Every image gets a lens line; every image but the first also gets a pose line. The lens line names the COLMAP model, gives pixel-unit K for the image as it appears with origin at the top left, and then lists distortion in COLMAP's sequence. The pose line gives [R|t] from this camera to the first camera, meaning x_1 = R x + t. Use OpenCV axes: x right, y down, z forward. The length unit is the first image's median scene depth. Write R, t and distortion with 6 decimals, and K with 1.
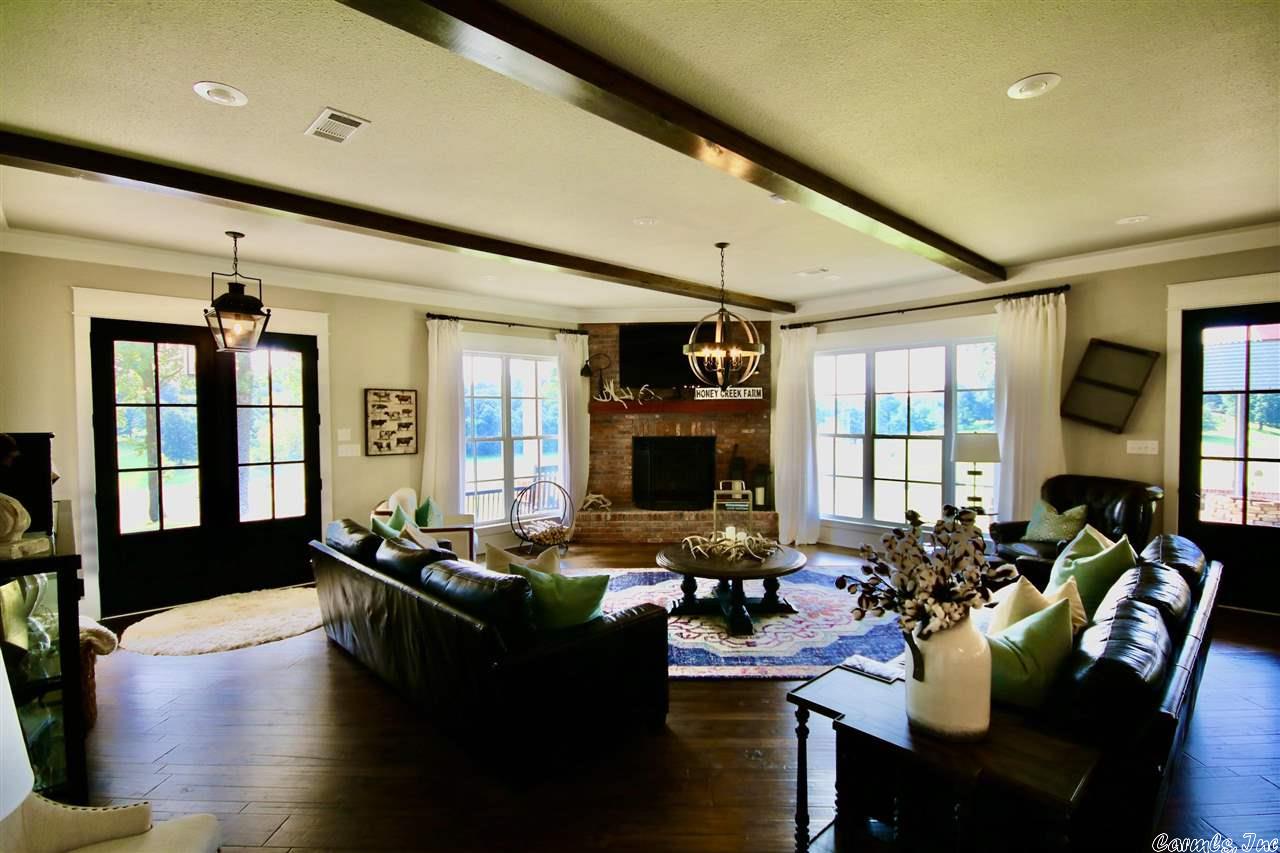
lens RADIAL K [[593.5, 0, 644.6], [0, 593.5, 432.3], [0, 0, 1]] dist [0.008580, -0.014829]
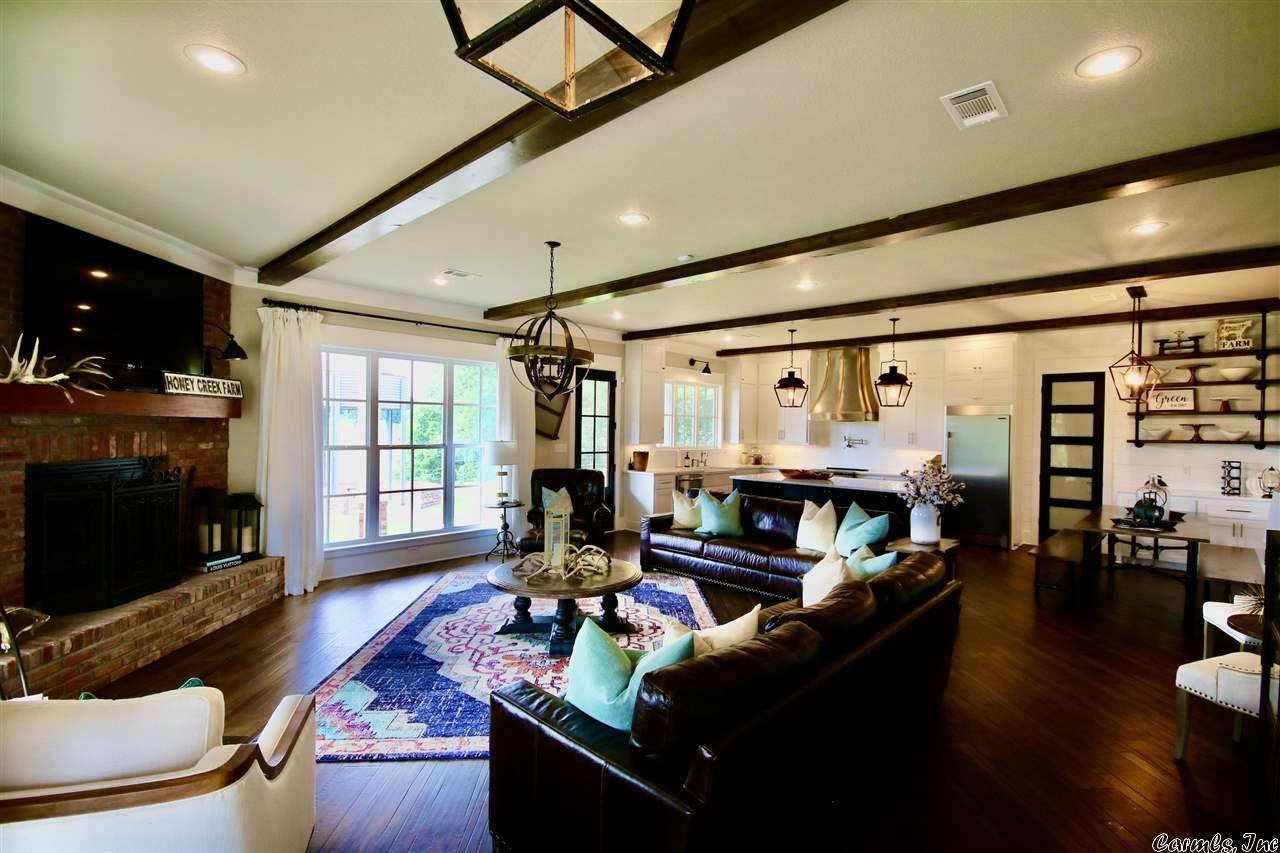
lens RADIAL K [[593.5, 0, 644.6], [0, 593.5, 432.3], [0, 0, 1]] dist [0.008580, -0.014829]
pose [[-0.056032, -0.001364, 0.998428, -0.527667], [0.013934, 0.999901, 0.002148, -0.012178], [-0.998332, 0.014032, -0.056008, 0.592715]]
